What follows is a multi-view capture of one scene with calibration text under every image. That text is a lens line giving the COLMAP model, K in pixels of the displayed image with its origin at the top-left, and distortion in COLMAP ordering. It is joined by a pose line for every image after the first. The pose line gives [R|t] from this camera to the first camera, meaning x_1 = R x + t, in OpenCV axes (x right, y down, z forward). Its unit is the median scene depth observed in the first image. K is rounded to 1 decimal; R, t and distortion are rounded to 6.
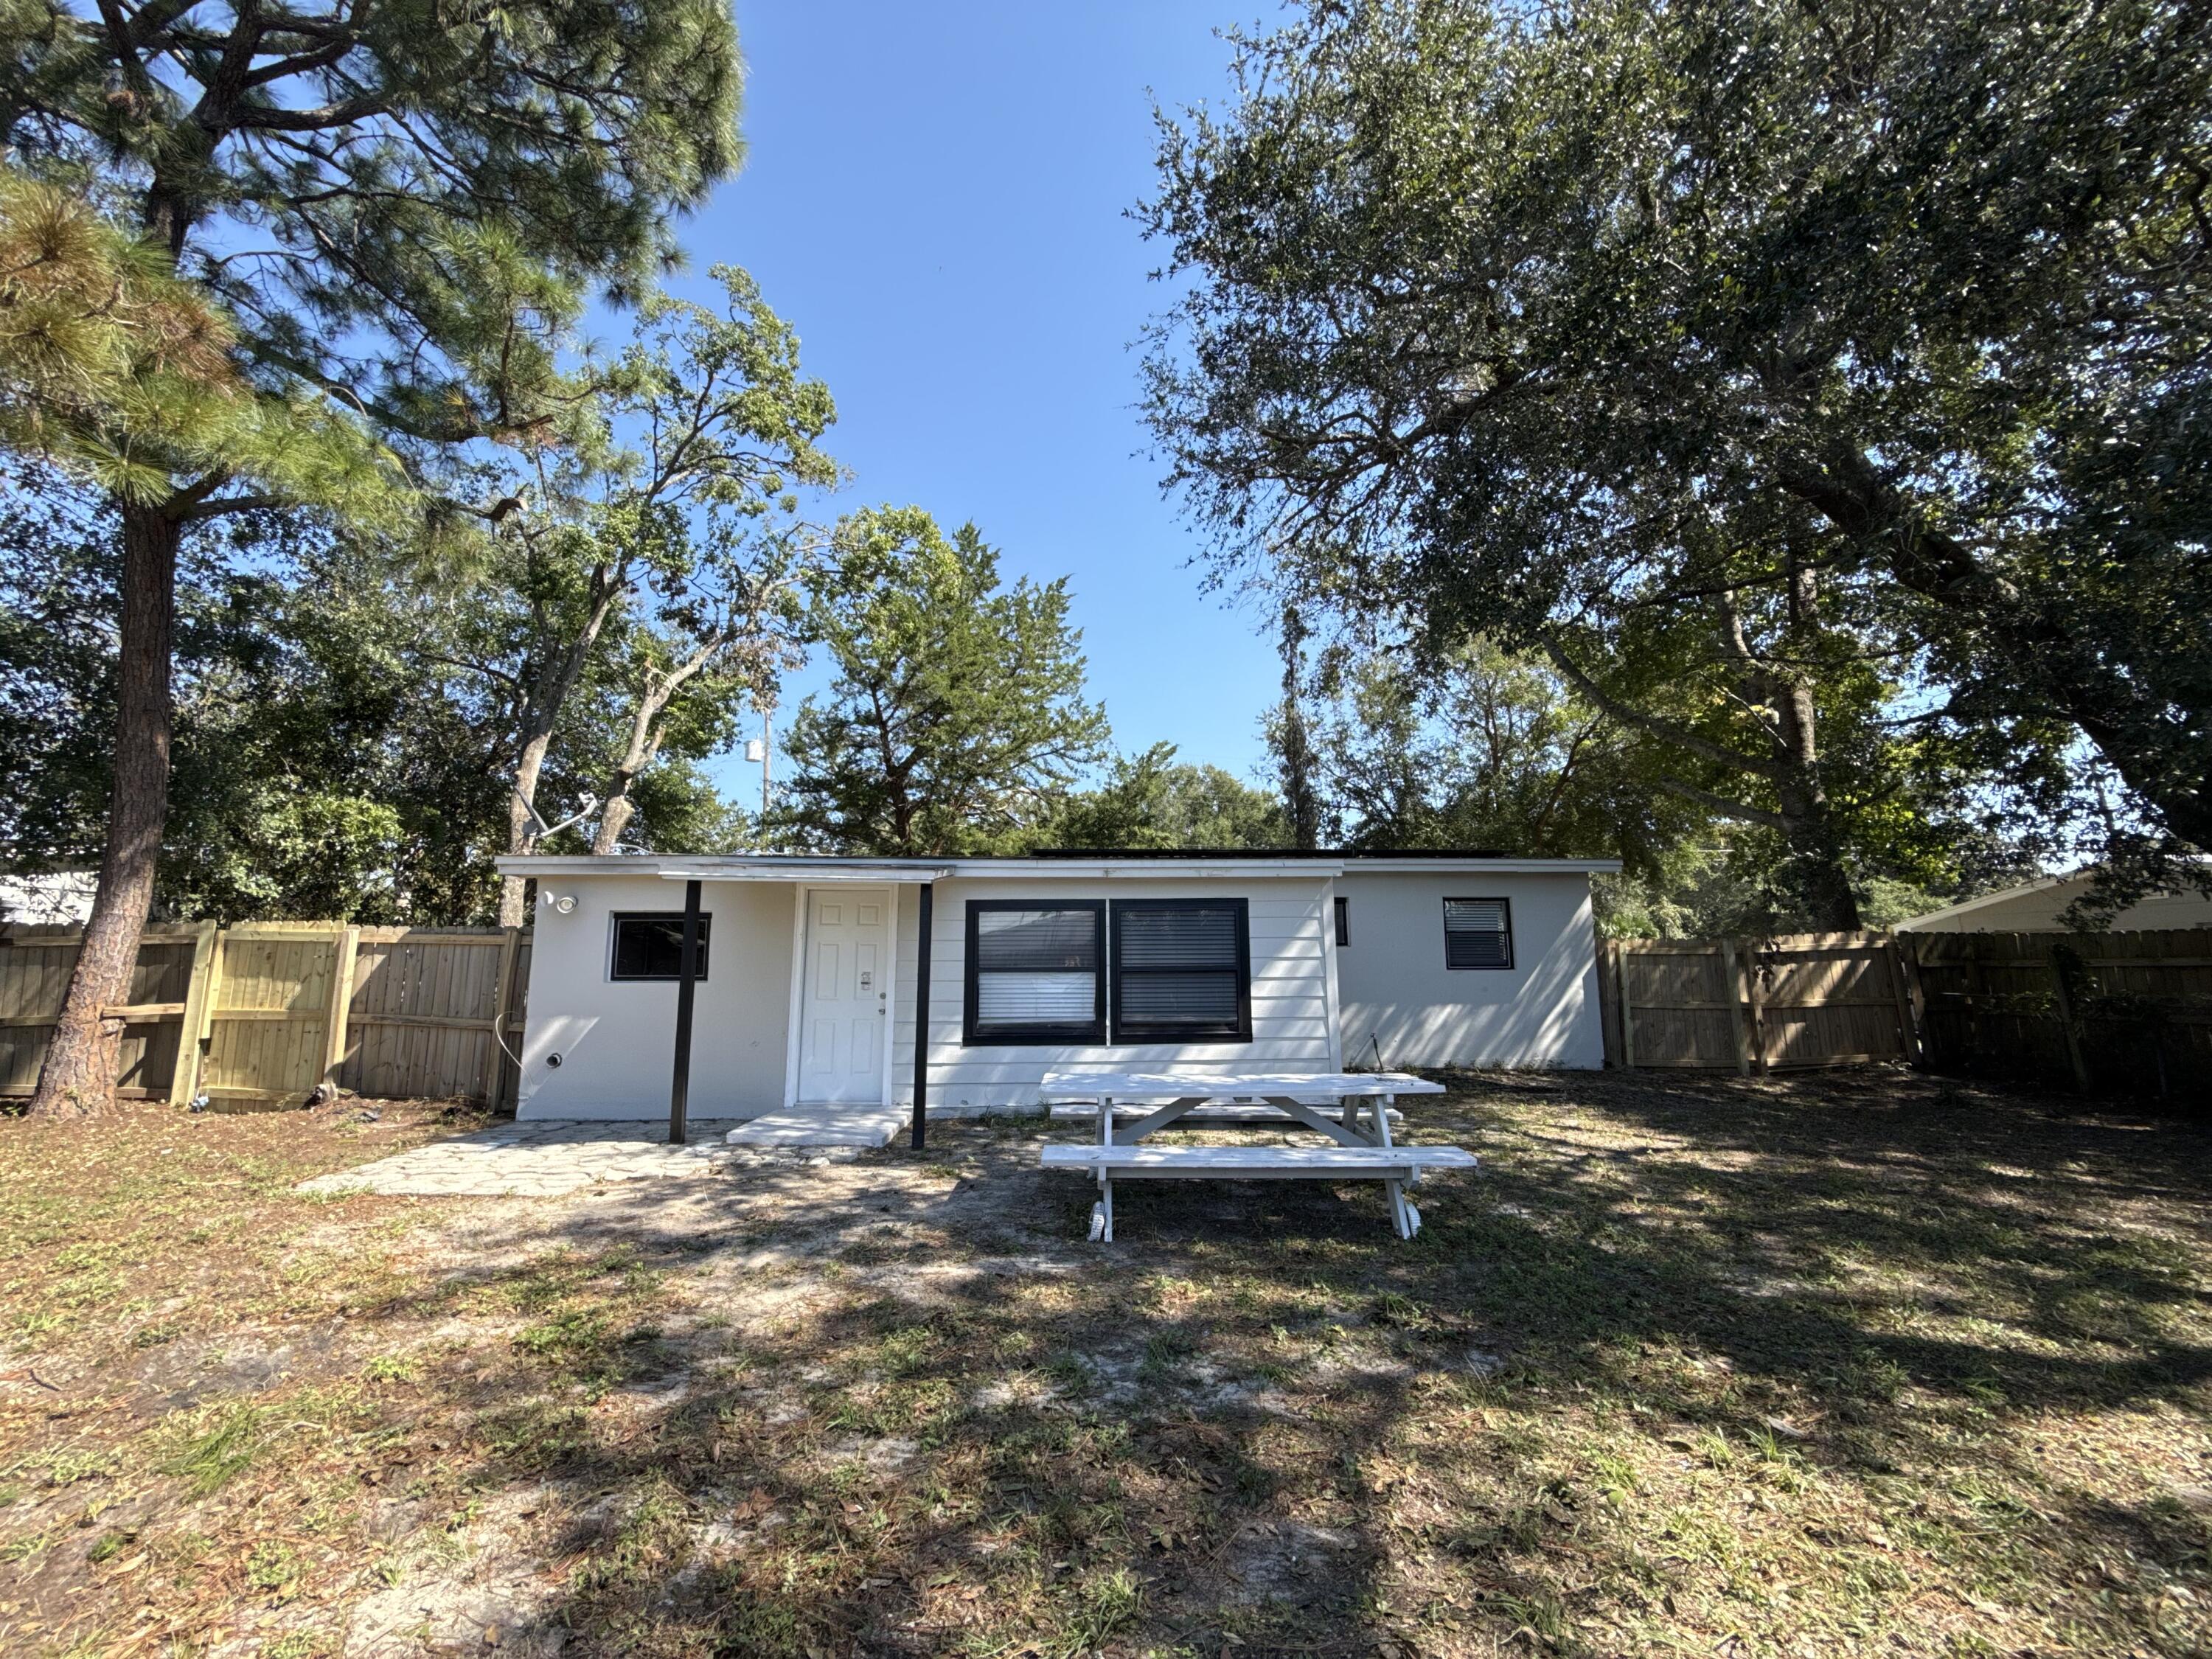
lens RADIAL K [[881.8, 0, 1107.4], [0, 881.8, 835.7], [0, 0, 1]] dist [0.000350, 0.000594]
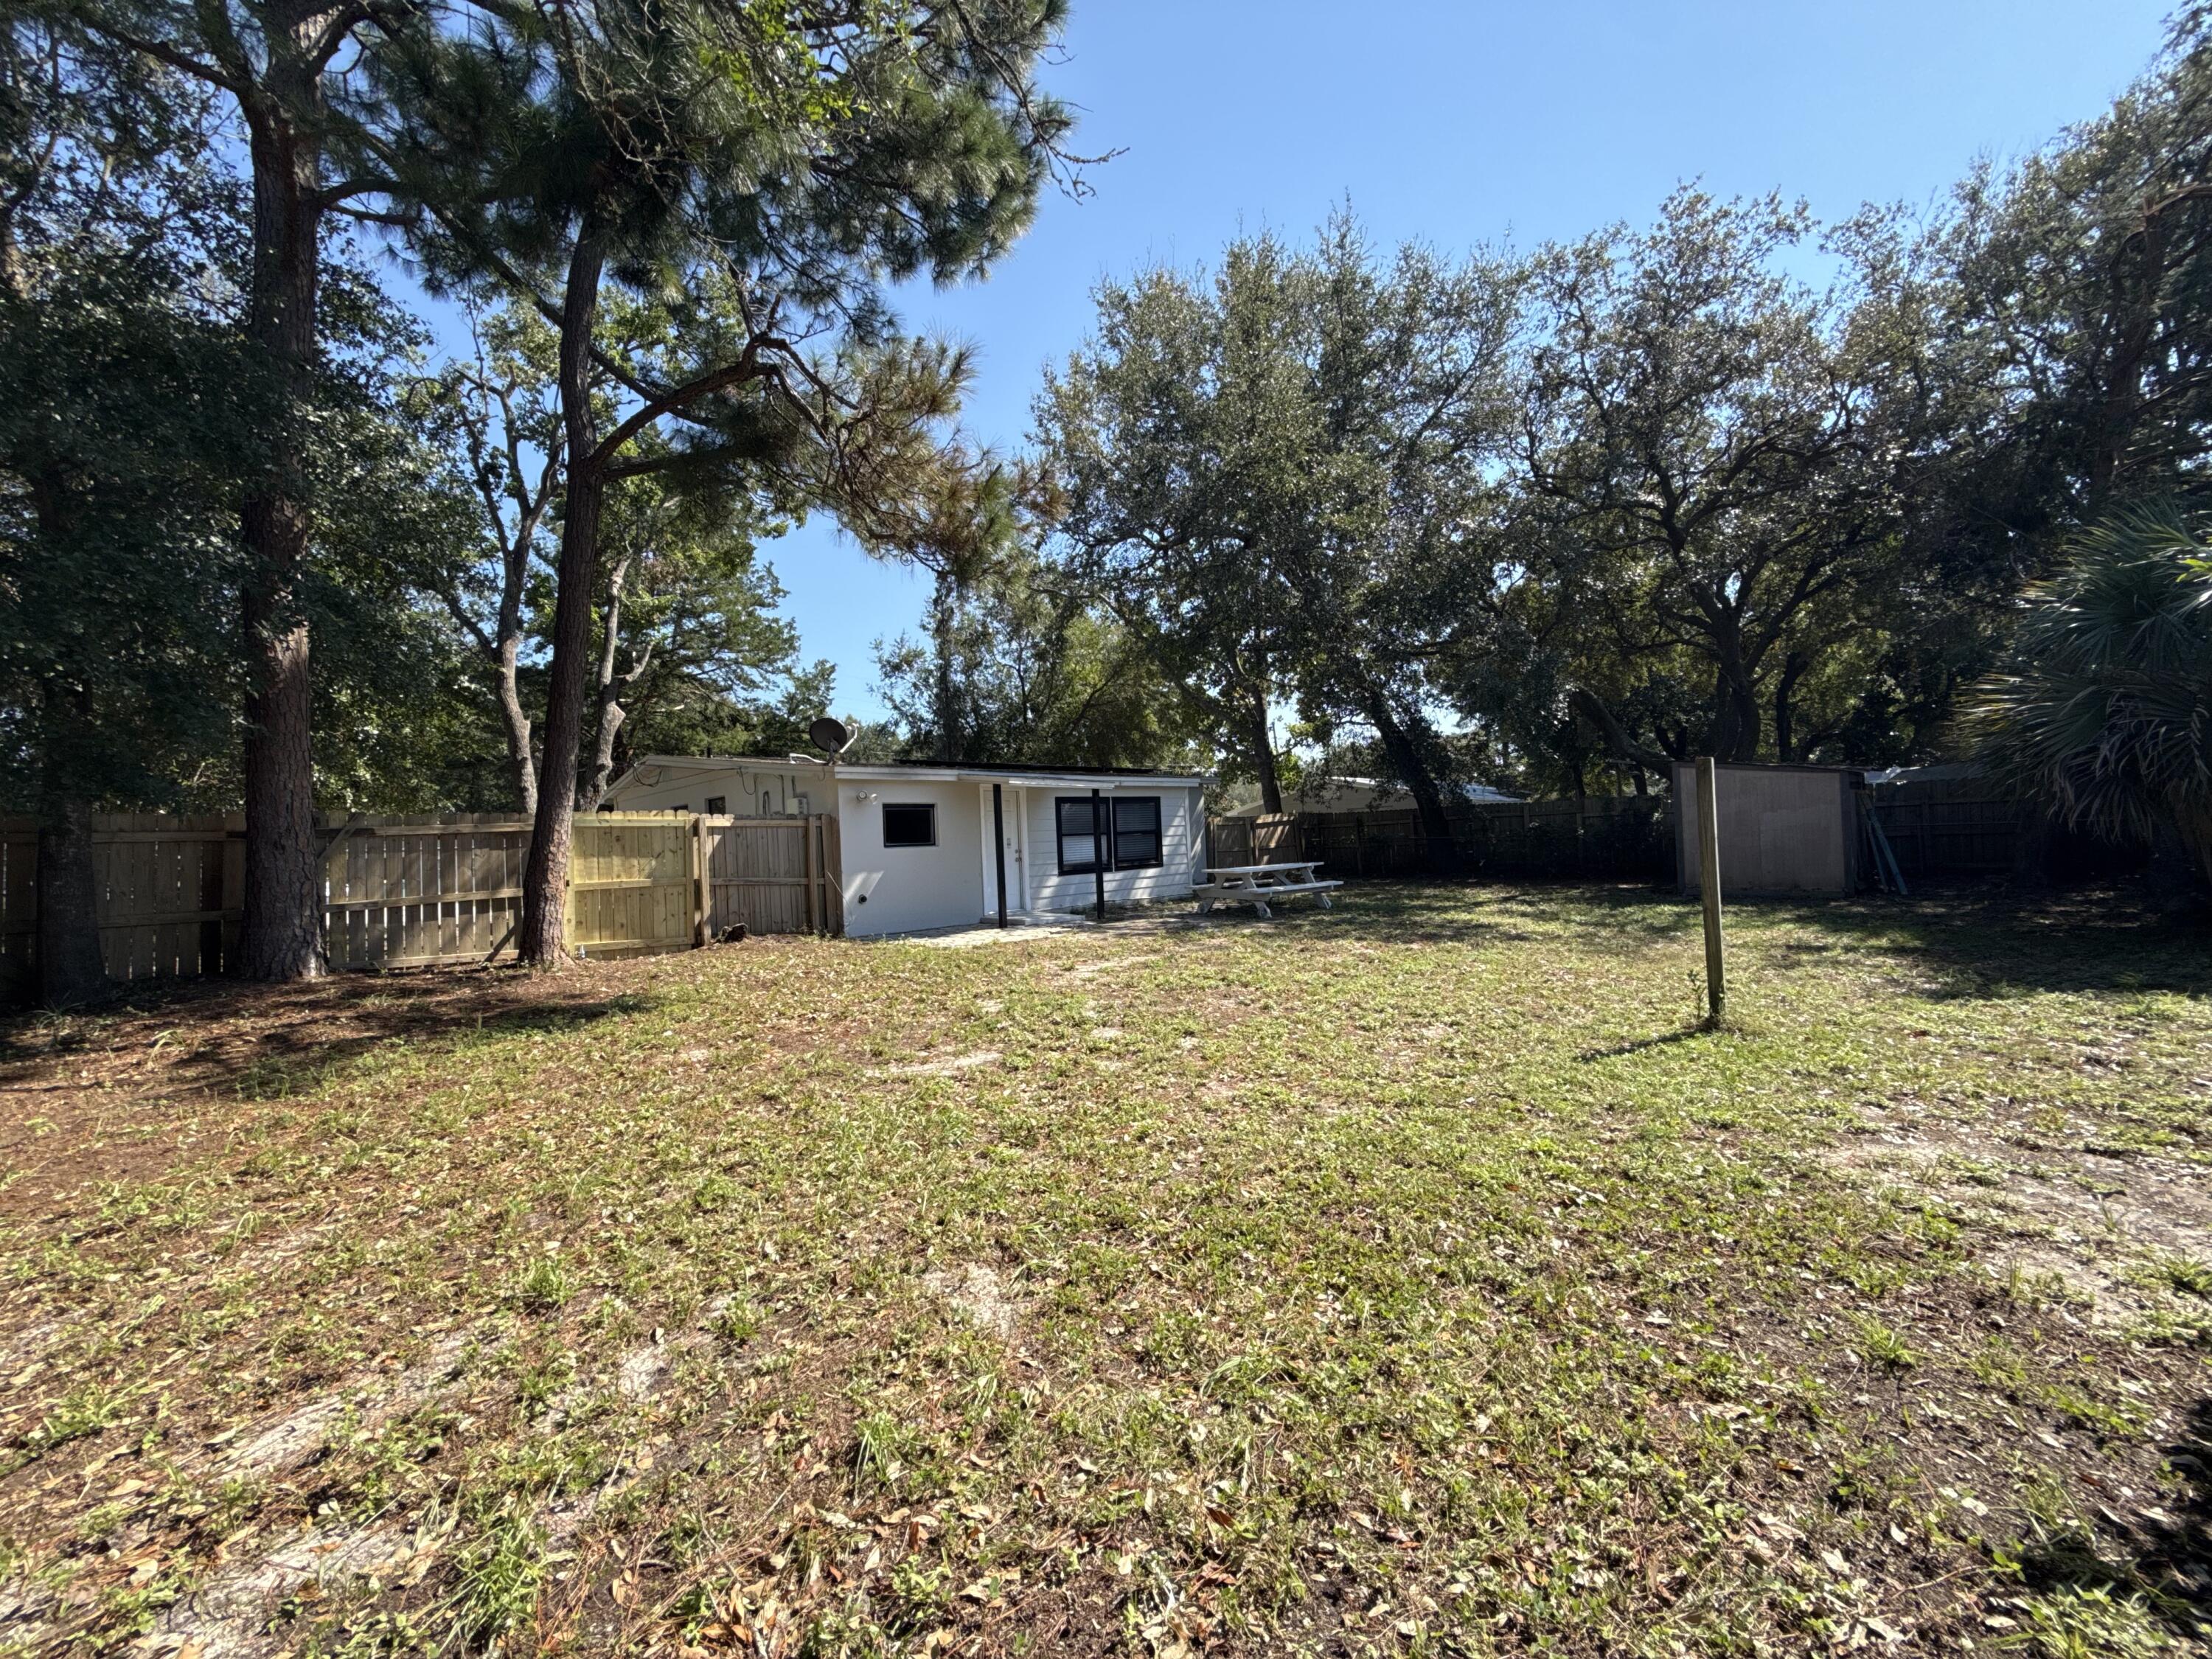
lens RADIAL K [[881.8, 0, 1119.4], [0, 881.8, 832.2], [0, 0, 1]] dist [0.000350, 0.000594]
pose [[0.727858, -0.023277, 0.685333, -1.265338], [-0.055317, 0.994173, 0.092516, -0.027209], [-0.683494, -0.105249, 0.722329, -0.378007]]
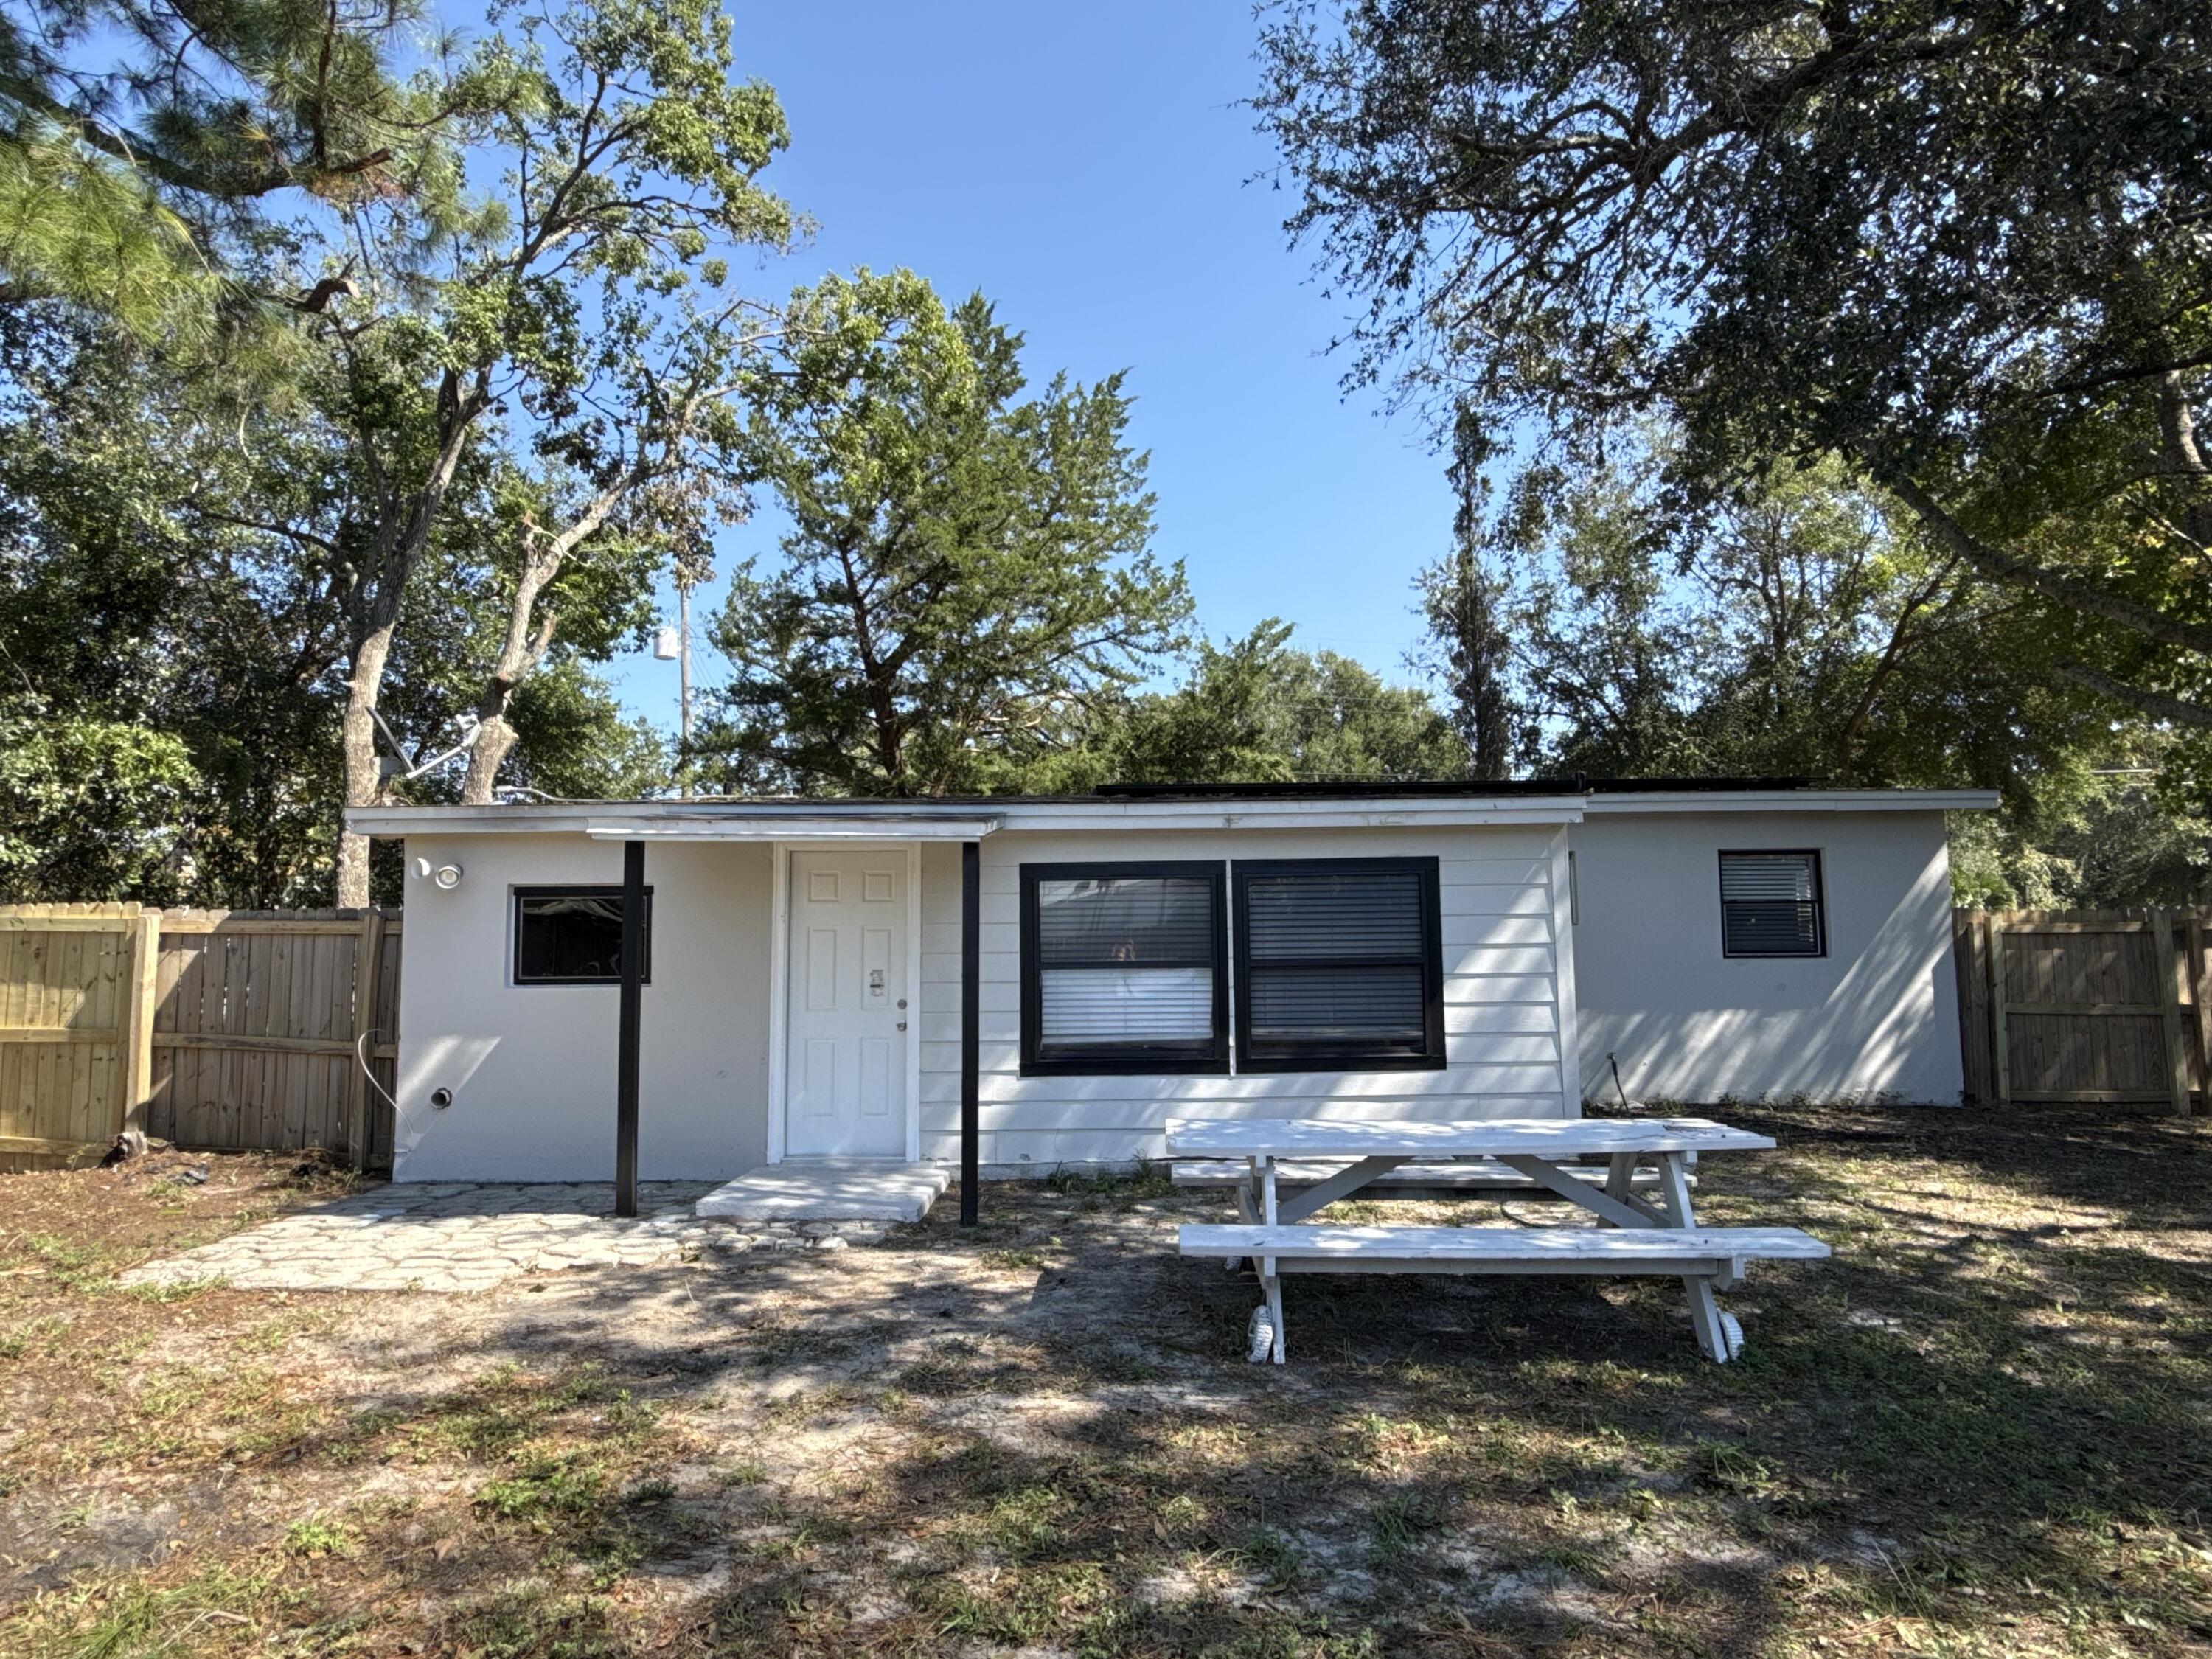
lens RADIAL K [[1302.8, 0, 1111.7], [0, 1302.8, 835.2], [0, 0, 1]] dist [-0.000605, 0.001547]
pose [[0.998920, -0.011241, -0.045081, -0.043161], [0.013844, 0.998229, 0.057851, -0.005818], [0.044351, -0.058412, 0.997307, 0.003753]]
